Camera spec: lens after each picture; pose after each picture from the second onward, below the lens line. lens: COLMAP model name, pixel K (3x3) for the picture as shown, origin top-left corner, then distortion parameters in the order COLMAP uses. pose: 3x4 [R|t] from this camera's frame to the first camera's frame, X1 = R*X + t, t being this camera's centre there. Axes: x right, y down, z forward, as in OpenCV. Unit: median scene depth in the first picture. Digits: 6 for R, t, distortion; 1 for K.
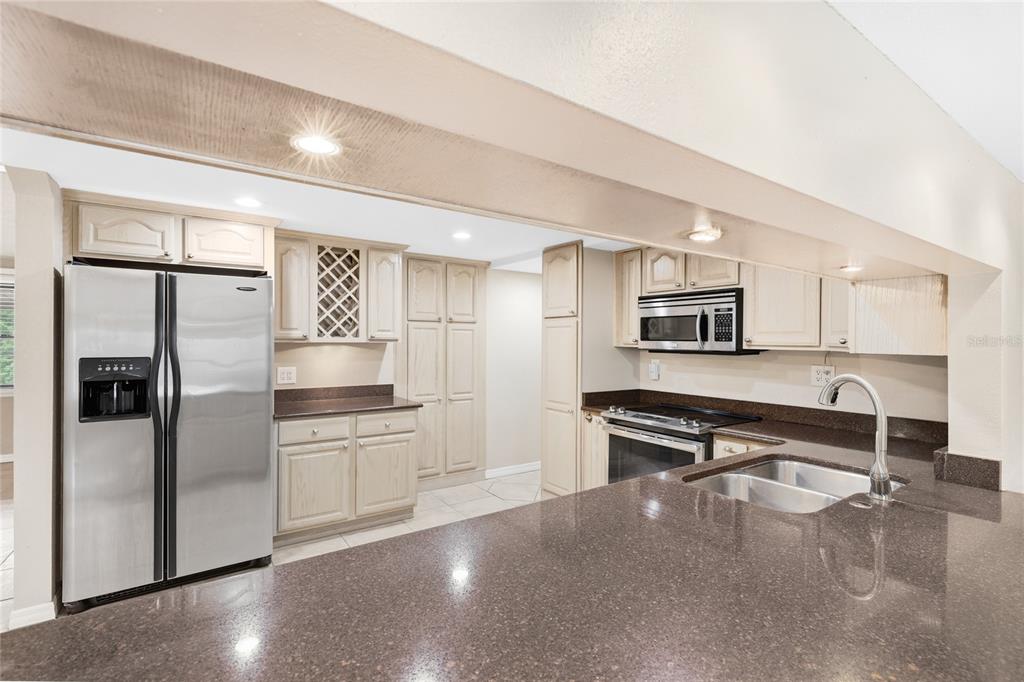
lens RADIAL K [[461.2, 0, 516.0], [0, 461.2, 341.9], [0, 0, 1]] dist [0.002644, -0.001212]
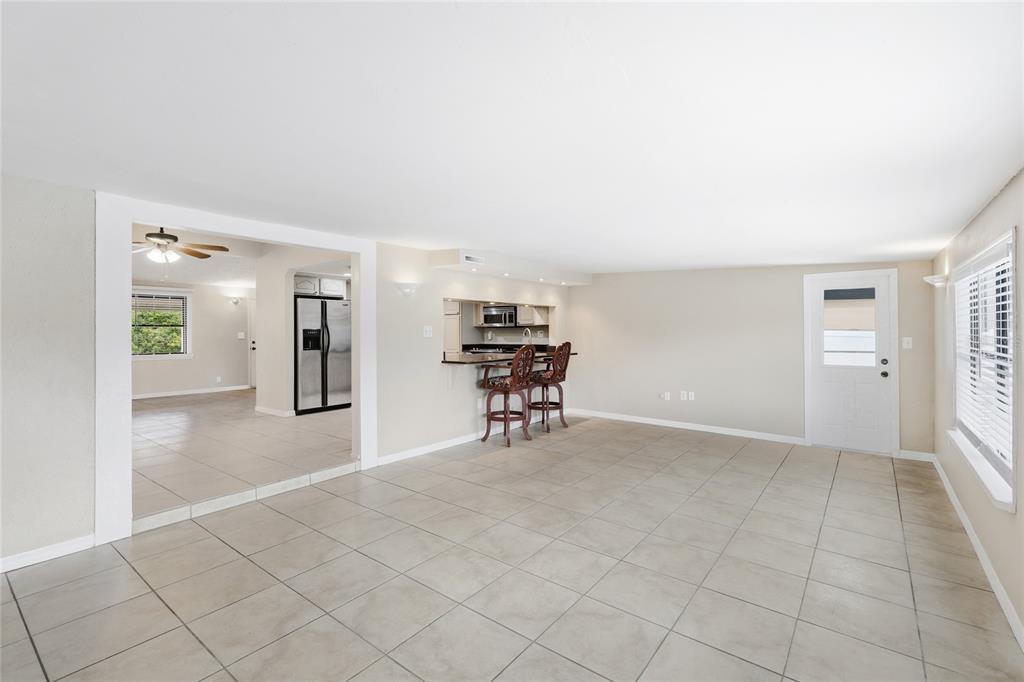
lens RADIAL K [[461.2, 0, 514.0], [0, 461.2, 332.1], [0, 0, 1]] dist [0.002644, -0.001212]
pose [[0.949785, -0.011934, 0.312674, -0.429241], [0.013068, 0.999913, -0.001530, 0.057356], [-0.312629, 0.005540, 0.949859, -1.701864]]
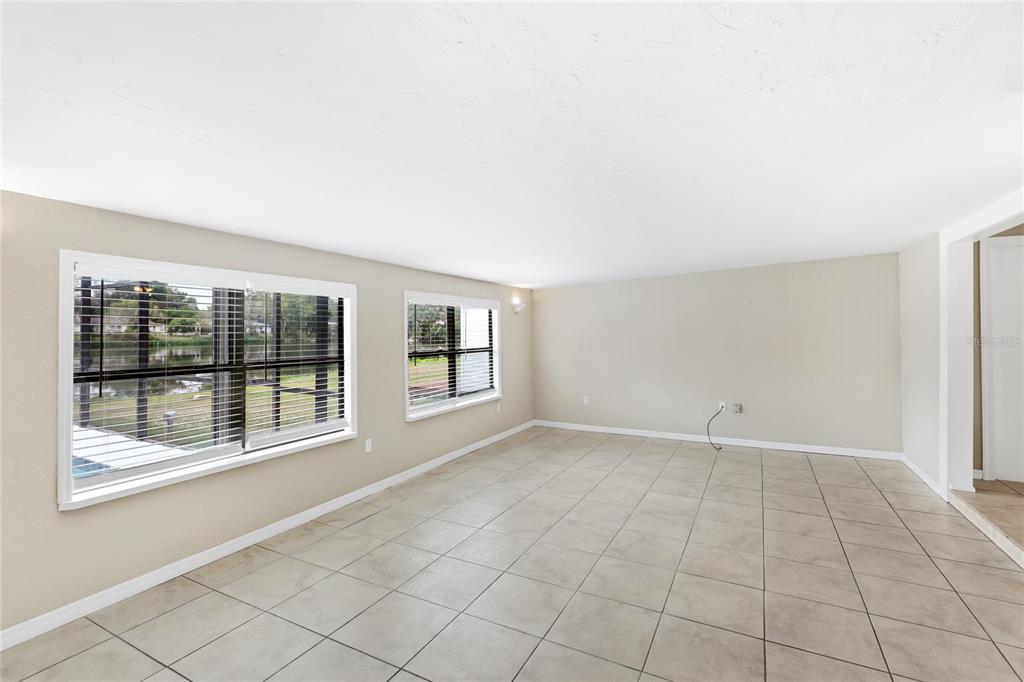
lens RADIAL K [[461.2, 0, 506.2], [0, 461.2, 336.7], [0, 0, 1]] dist [0.002644, -0.001212]
pose [[-0.890918, -0.000251, -0.454164, 0.704597], [-0.008178, 0.999847, 0.015489, 0.033971], [0.454091, 0.017514, -0.890783, 0.064879]]
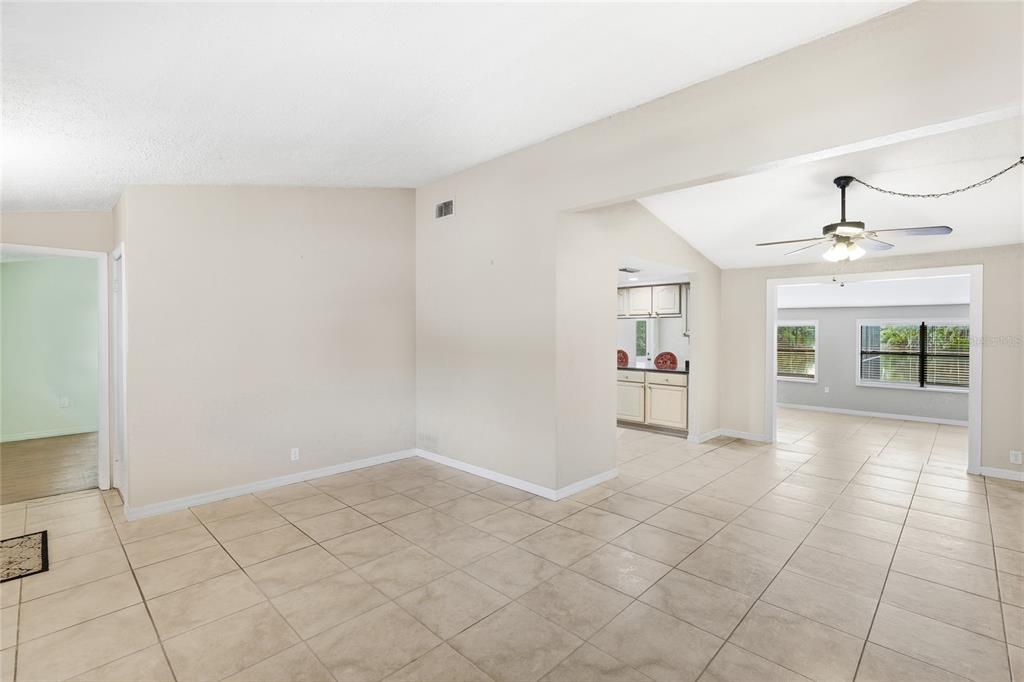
lens RADIAL K [[461.2, 0, 506.2], [0, 461.2, 336.5], [0, 0, 1]] dist [0.002644, -0.001212]
pose [[-0.182070, -0.016106, 0.983154, -2.138598], [-0.000787, 0.999868, 0.016234, -0.023967], [-0.983285, 0.002182, -0.182059, 1.320469]]
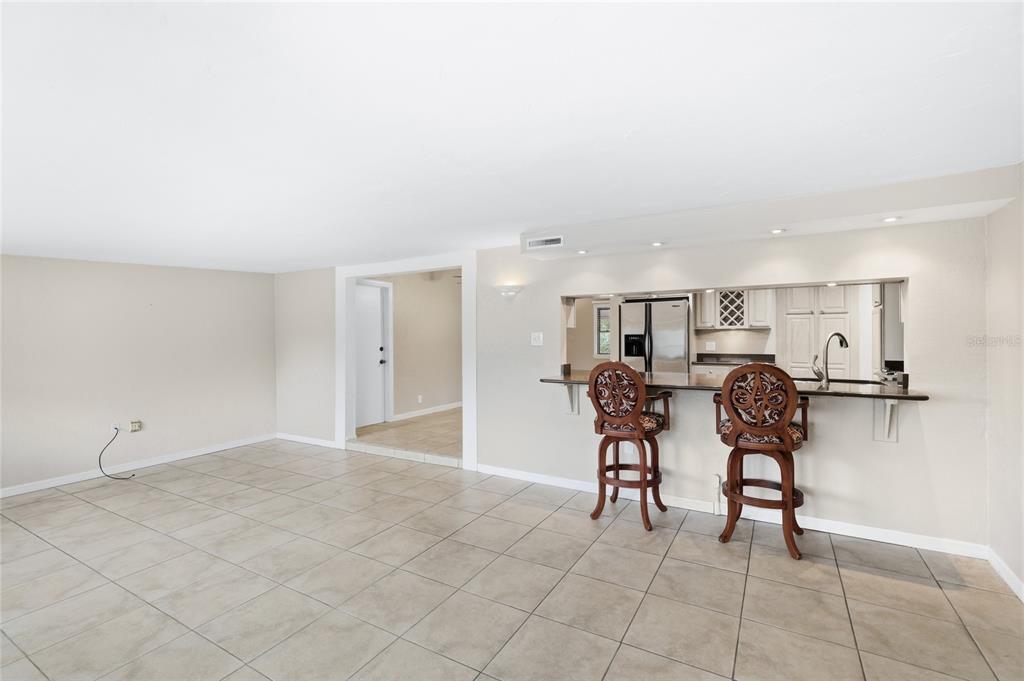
lens RADIAL K [[461.2, 0, 515.3], [0, 461.2, 334.4], [0, 0, 1]] dist [0.002644, -0.001212]
pose [[0.432582, -0.015934, -0.901454, 1.050850], [0.003621, 0.999866, -0.015936, 0.057847], [0.901587, 0.003630, 0.432582, -0.677187]]
